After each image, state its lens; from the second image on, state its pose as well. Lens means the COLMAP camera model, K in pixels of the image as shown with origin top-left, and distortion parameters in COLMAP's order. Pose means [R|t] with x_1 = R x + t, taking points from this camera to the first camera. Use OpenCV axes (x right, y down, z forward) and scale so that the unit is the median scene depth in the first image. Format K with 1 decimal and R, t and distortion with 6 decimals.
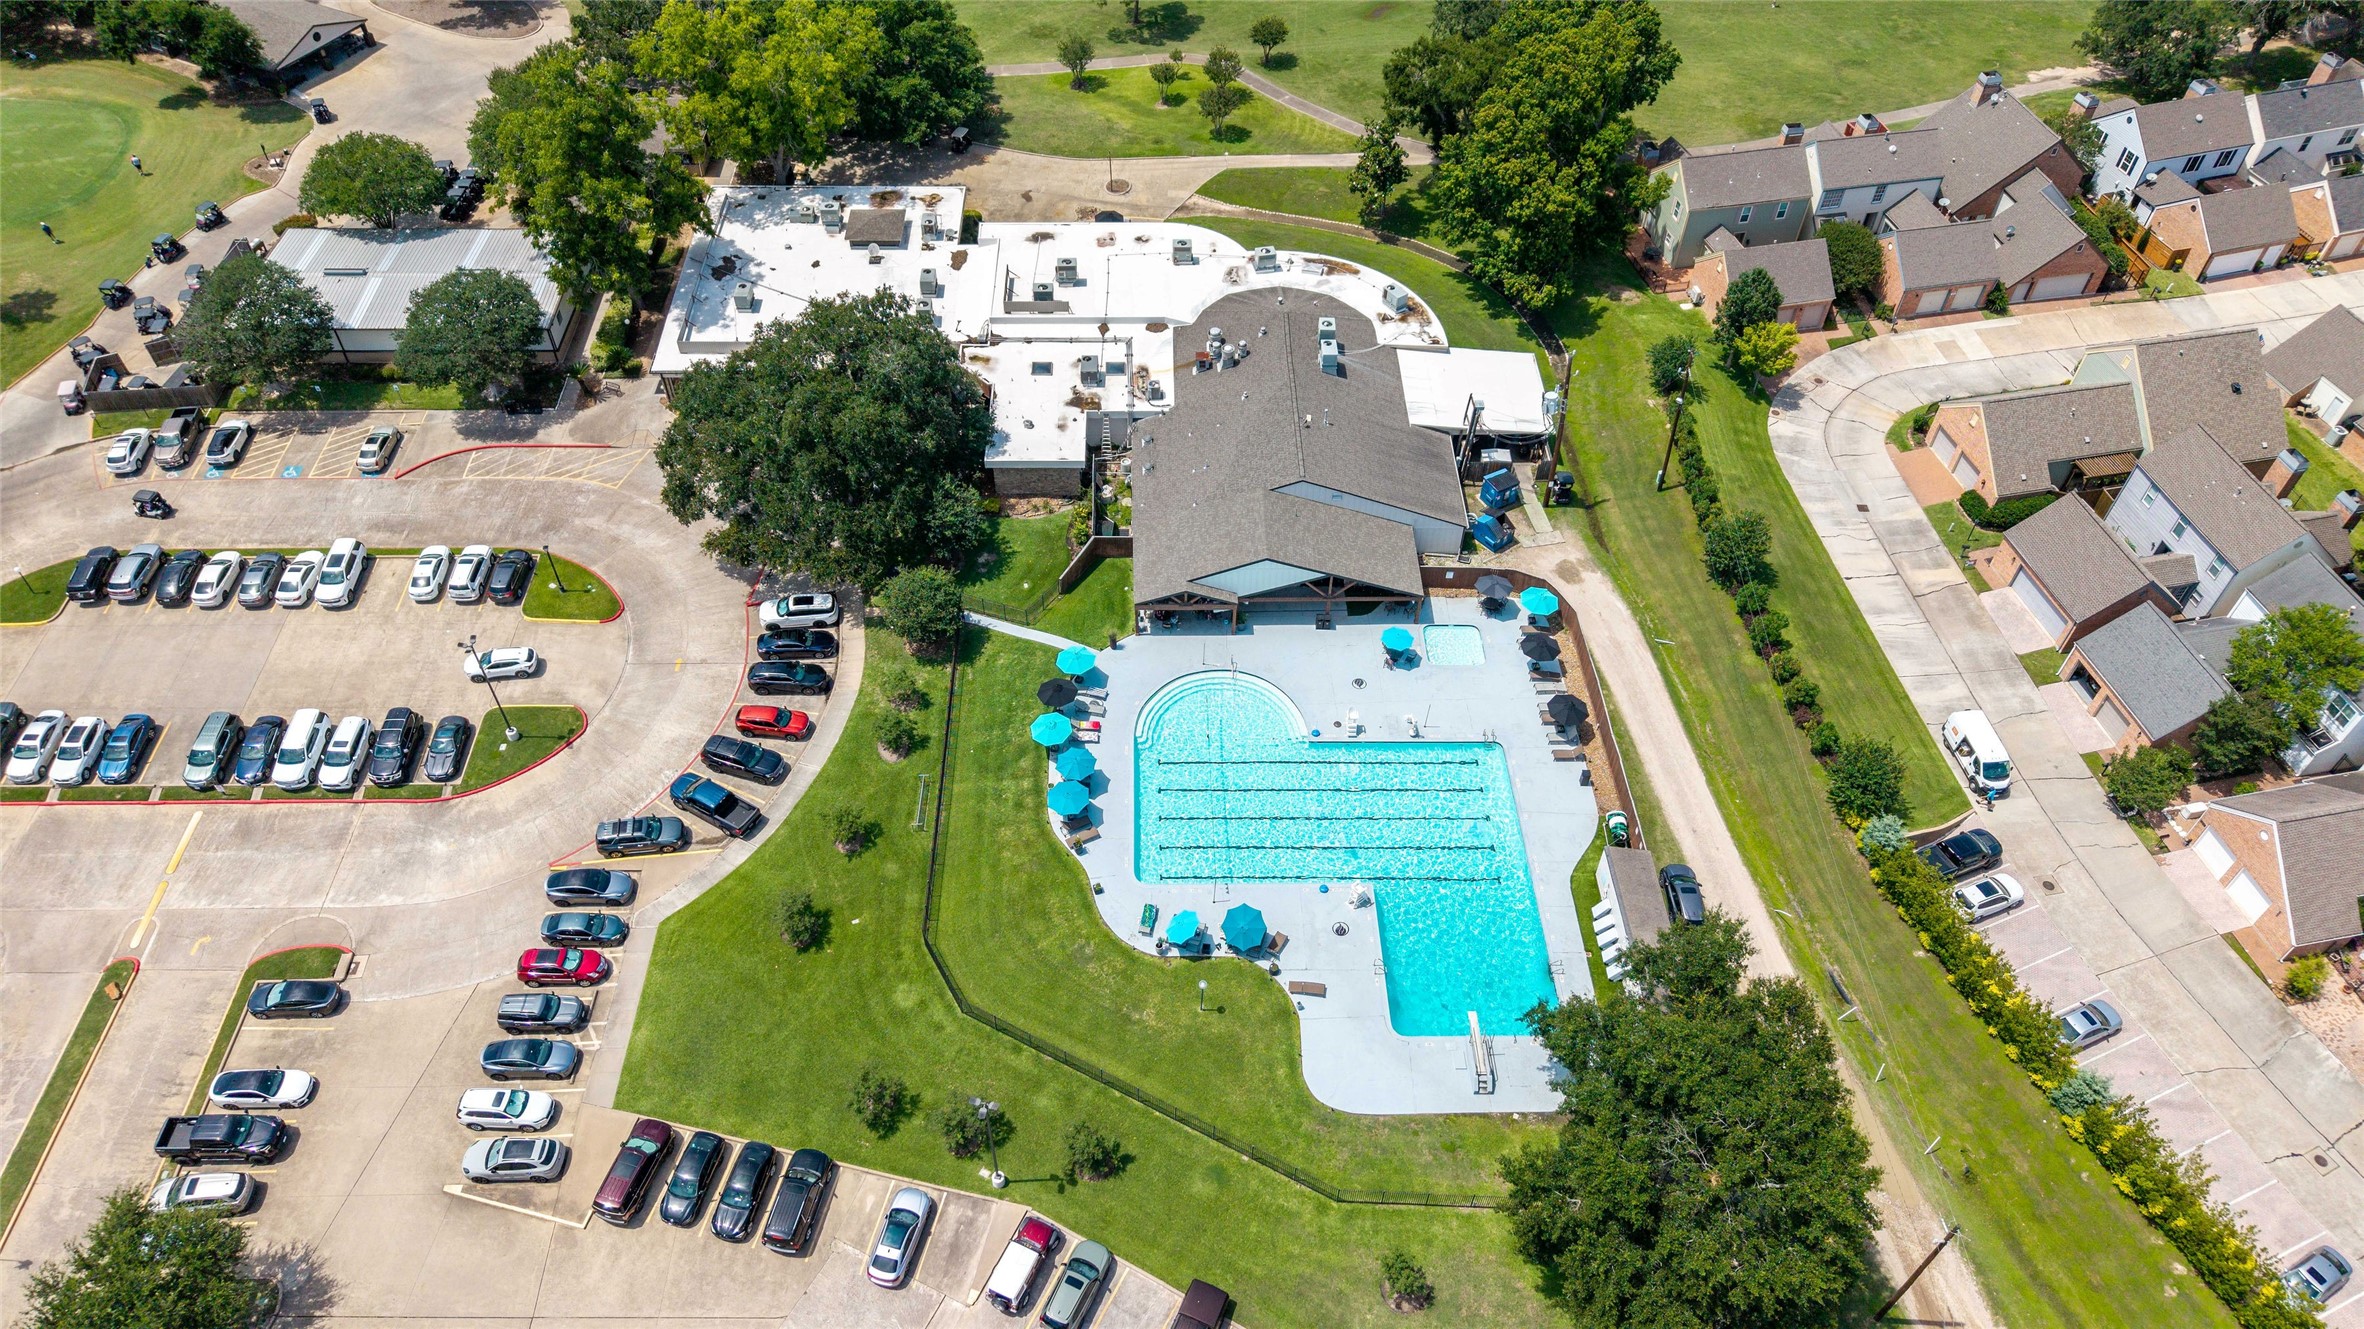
lens RADIAL K [[1645.5, 0, 1182.0], [0, 1645.5, 664.5], [0, 0, 1]] dist [0.003278, 0.004625]
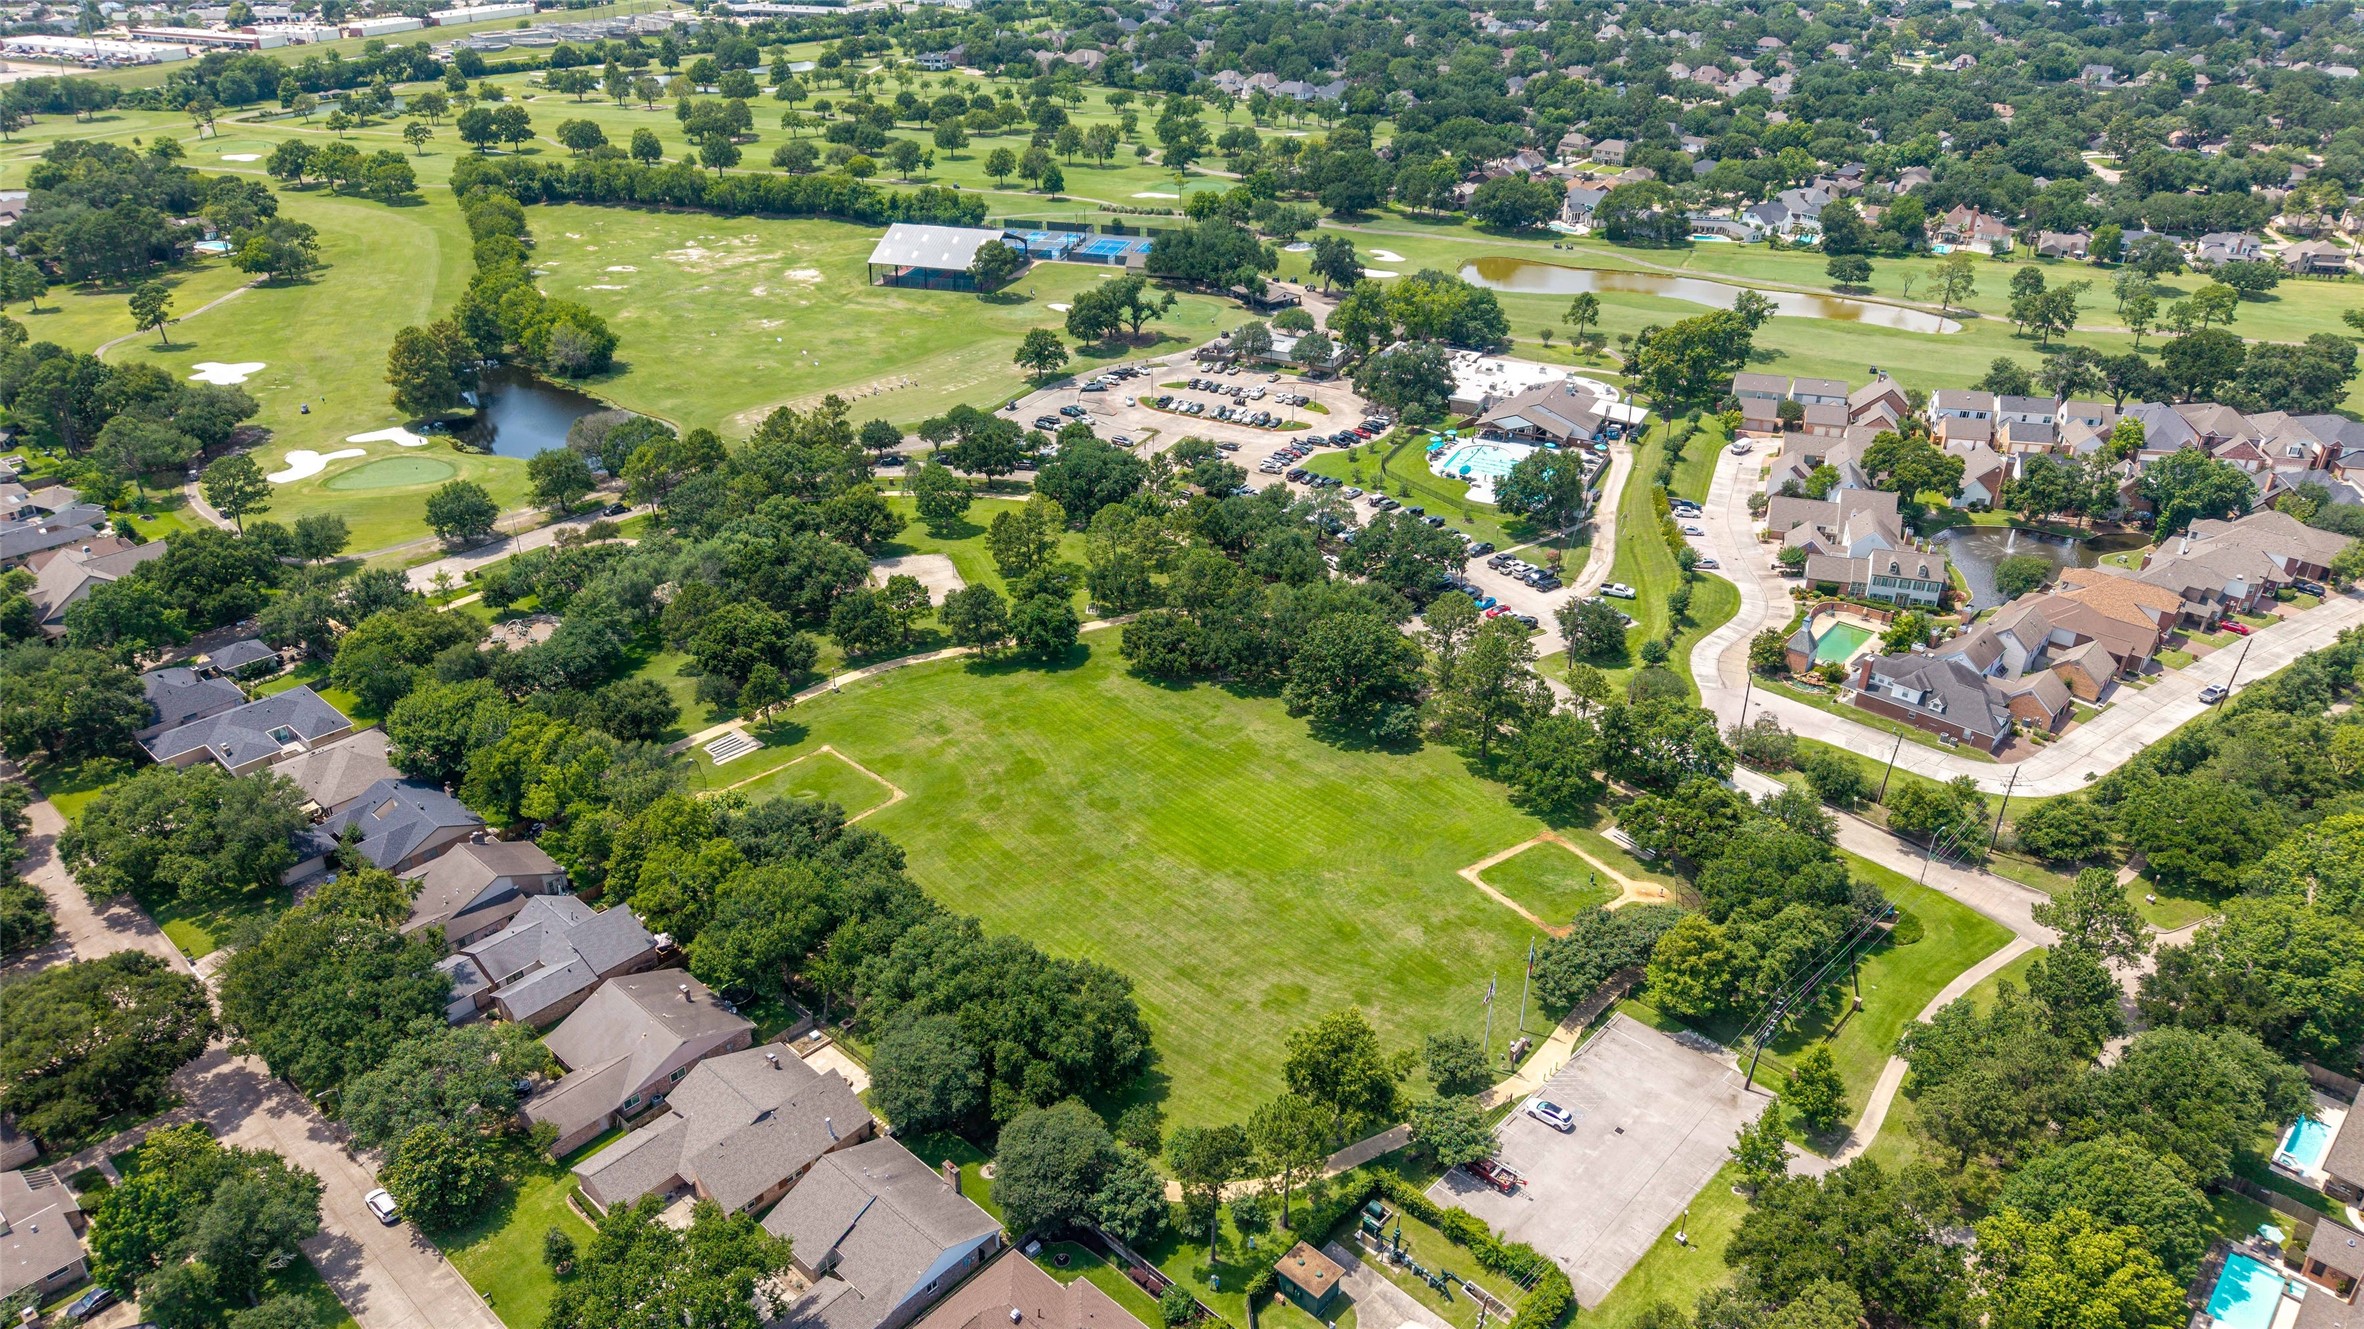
lens RADIAL K [[1645.5, 0, 1182.0], [0, 1645.5, 664.5], [0, 0, 1]] dist [0.003278, 0.004625]
pose [[0.882247, 0.194649, -0.428663, 0.947813], [-0.327121, 0.908274, -0.260827, 1.428088], [0.338573, 0.370338, 0.864996, -1.842977]]
